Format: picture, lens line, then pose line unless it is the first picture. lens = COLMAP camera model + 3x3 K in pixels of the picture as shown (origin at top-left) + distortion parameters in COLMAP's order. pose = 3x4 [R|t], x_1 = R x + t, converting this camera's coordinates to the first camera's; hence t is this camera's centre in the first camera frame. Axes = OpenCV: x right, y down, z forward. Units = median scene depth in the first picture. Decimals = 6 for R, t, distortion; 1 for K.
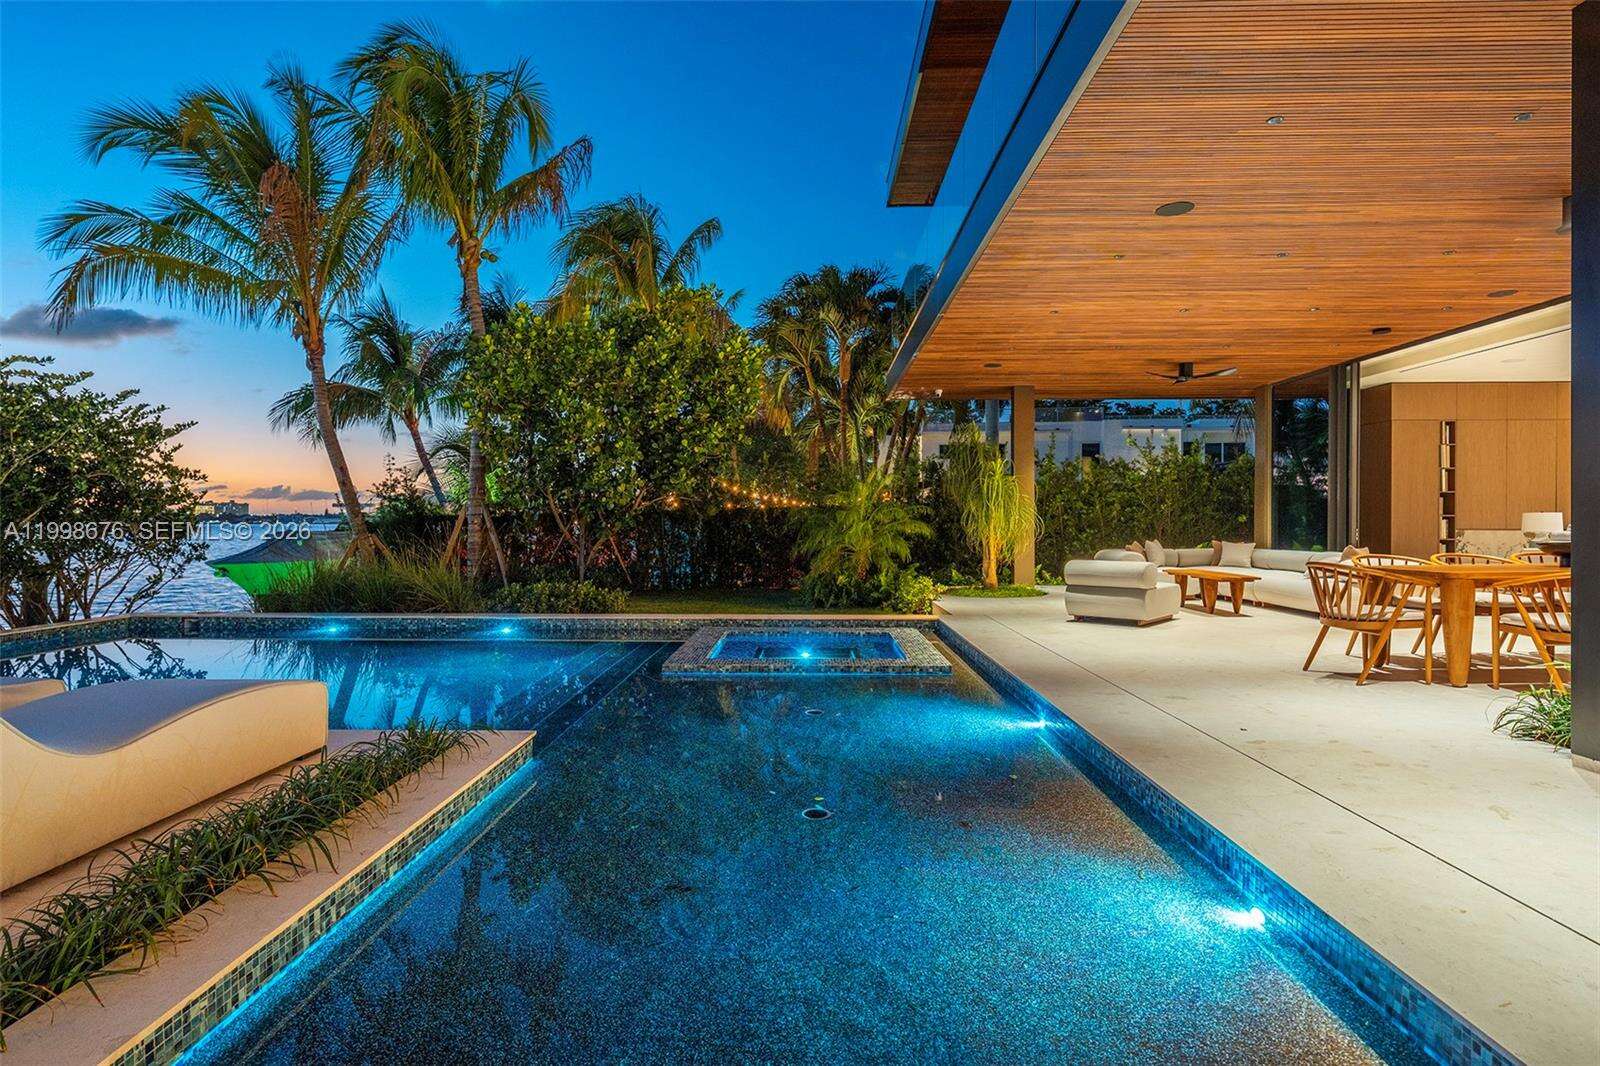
lens RADIAL K [[786.9, 0, 800.0], [0, 786.9, 533.0], [0, 0, 1]] dist [-0.002340, -0.000419]
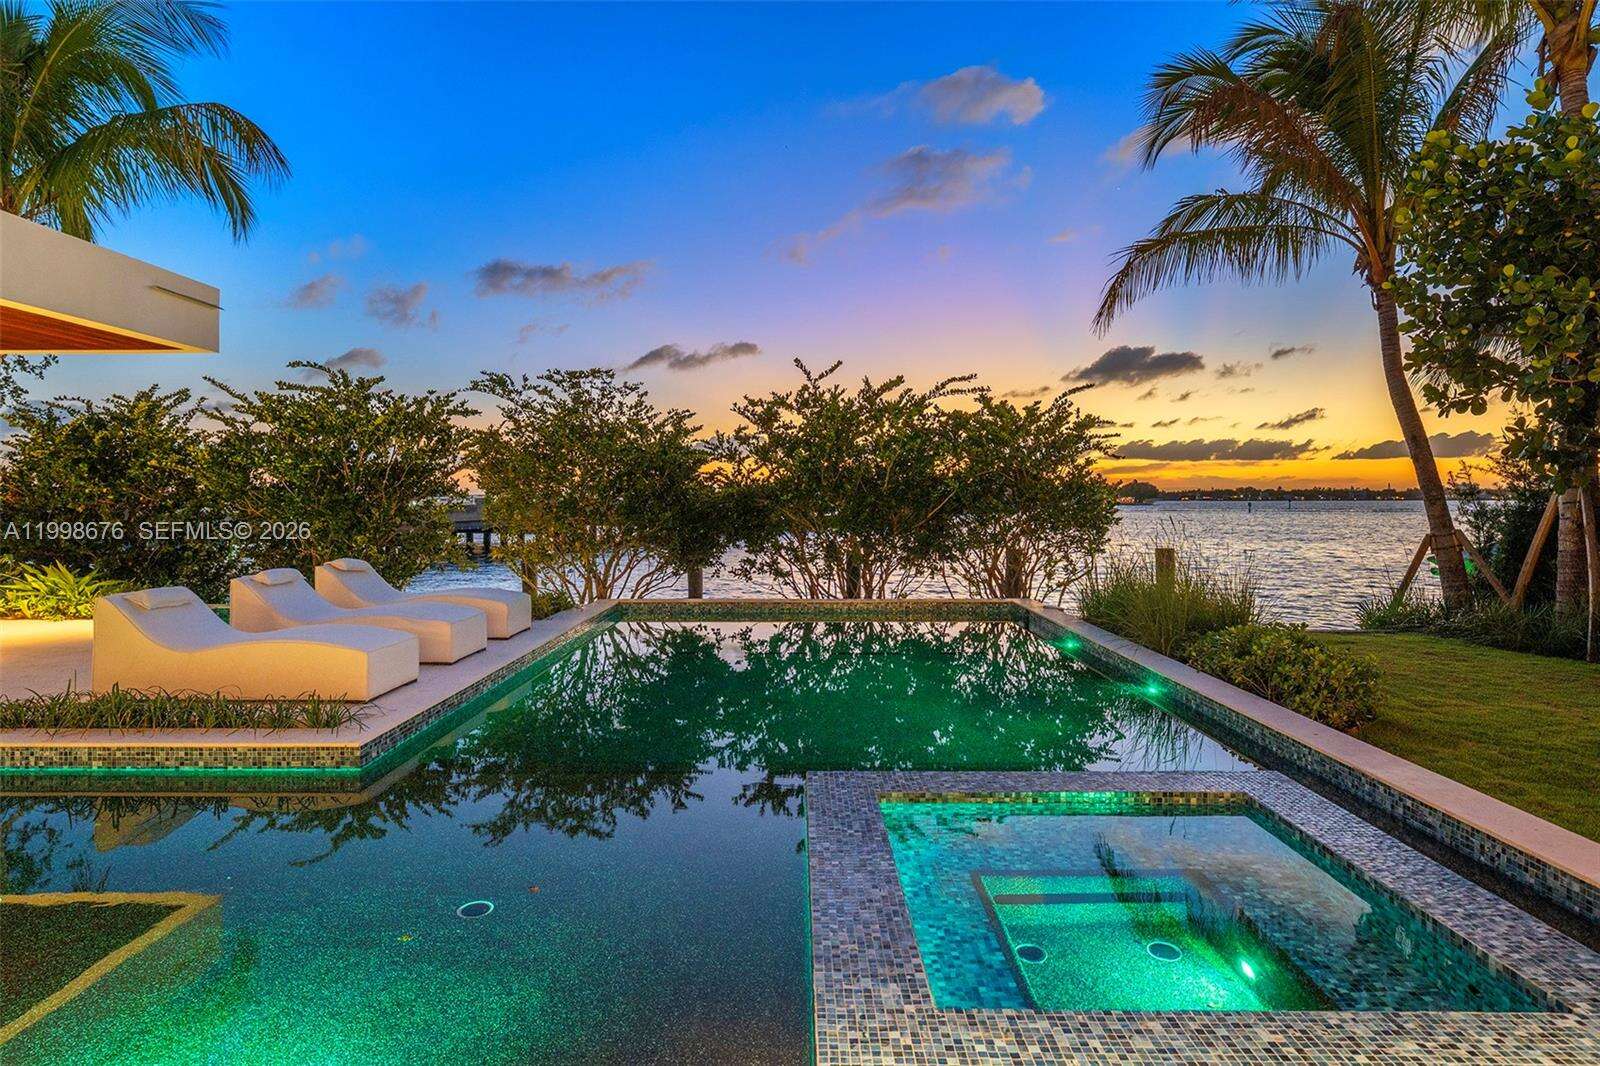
lens RADIAL K [[883.1, 0, 798.3], [0, 883.1, 494.8], [0, 0, 1]] dist [0.003454, 0.001503]
pose [[0.004070, -0.005039, -0.999979, 0.358290], [-0.009101, 0.999946, -0.005076, -0.030063], [0.999950, 0.009122, 0.004024, 0.689715]]
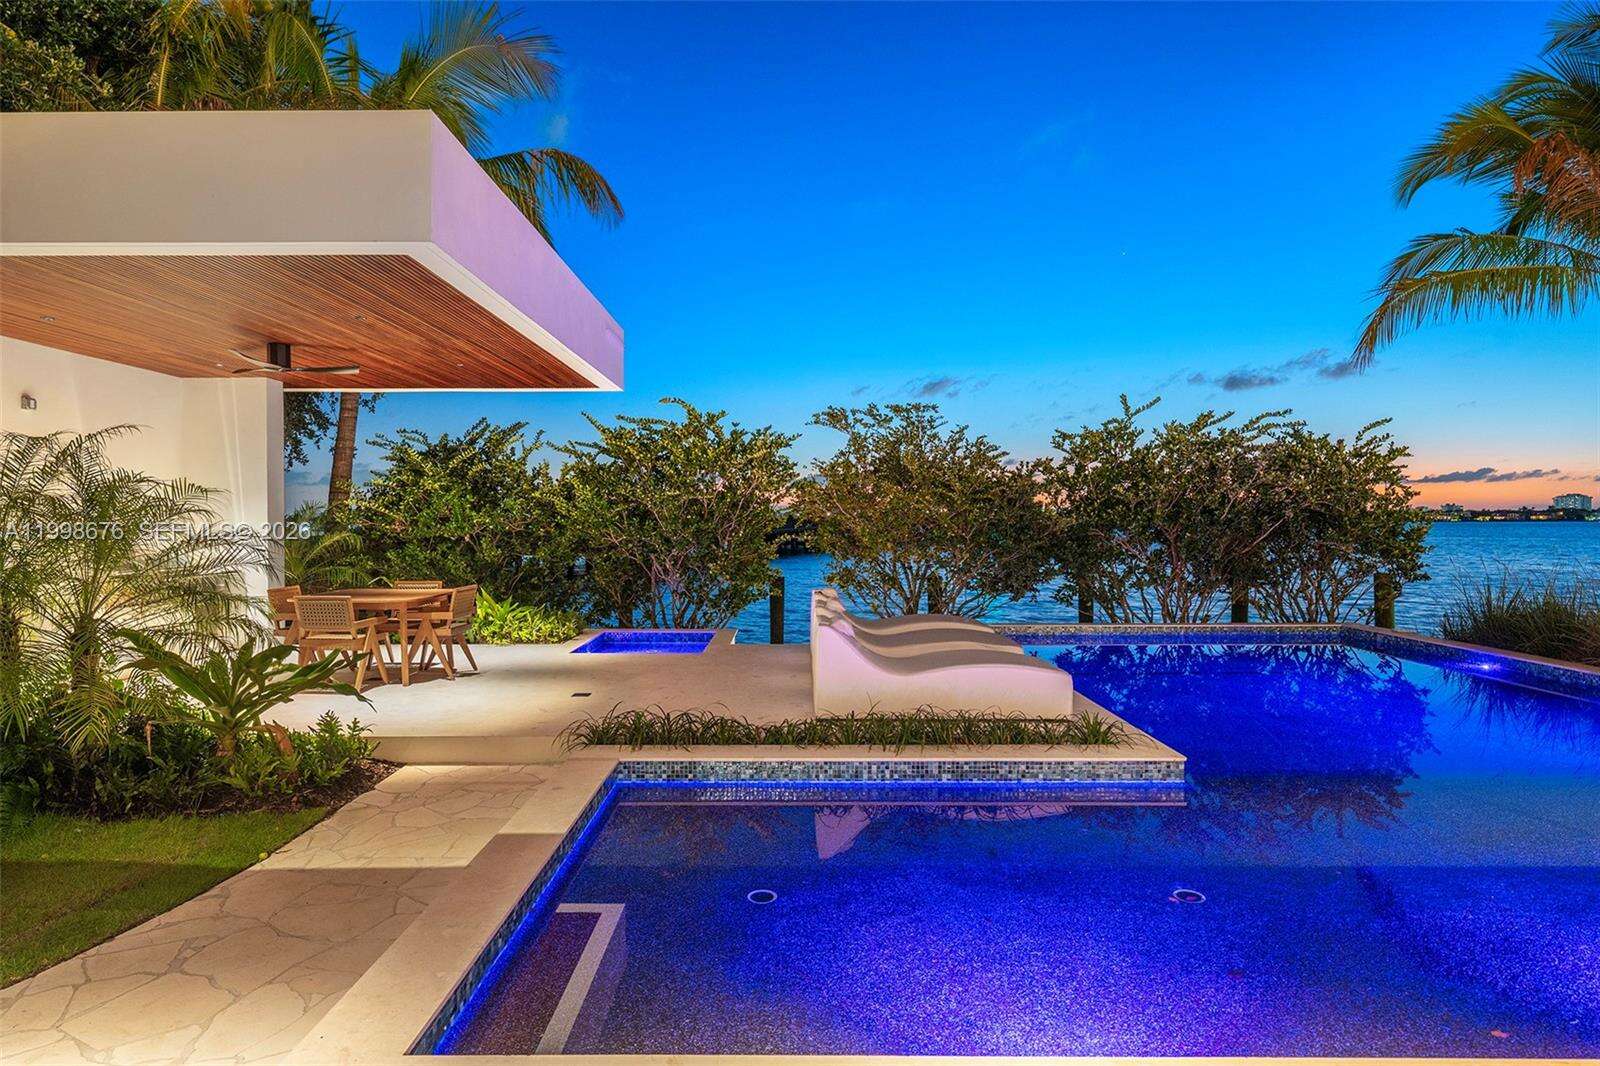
lens RADIAL K [[880.1, 0, 800.0], [0, 880.1, 533.0], [0, 0, 1]] dist [0.003325, 0.001024]
pose [[0.019753, 0.012701, -0.999724, 0.405704], [-0.008879, 0.999882, 0.012528, -0.036270], [0.999765, 0.008629, 0.019863, 0.186855]]
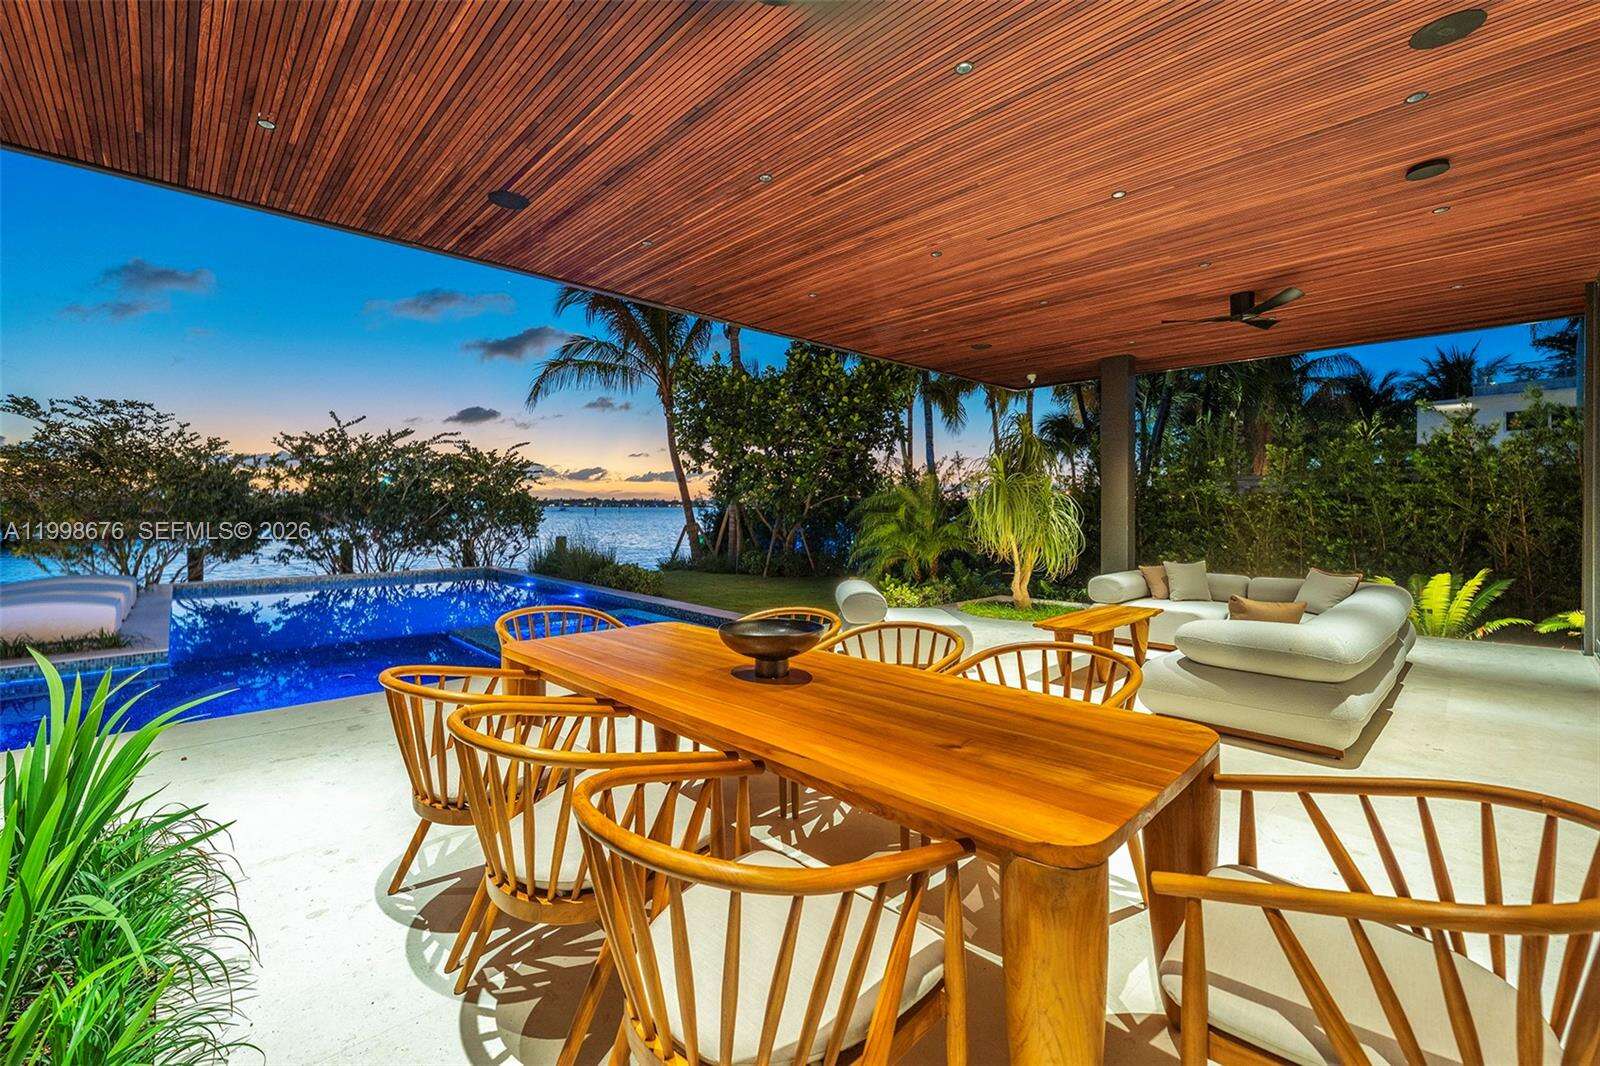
lens RADIAL K [[650.8, 0, 801.5], [0, 650.8, 561.7], [0, 0, 1]] dist [0.001046, 0.000018]
pose [[0.714033, 0.059885, -0.697547, 0.785799], [-0.011335, 0.997193, 0.074006, -0.026810], [0.700021, -0.044936, 0.712707, 0.392213]]
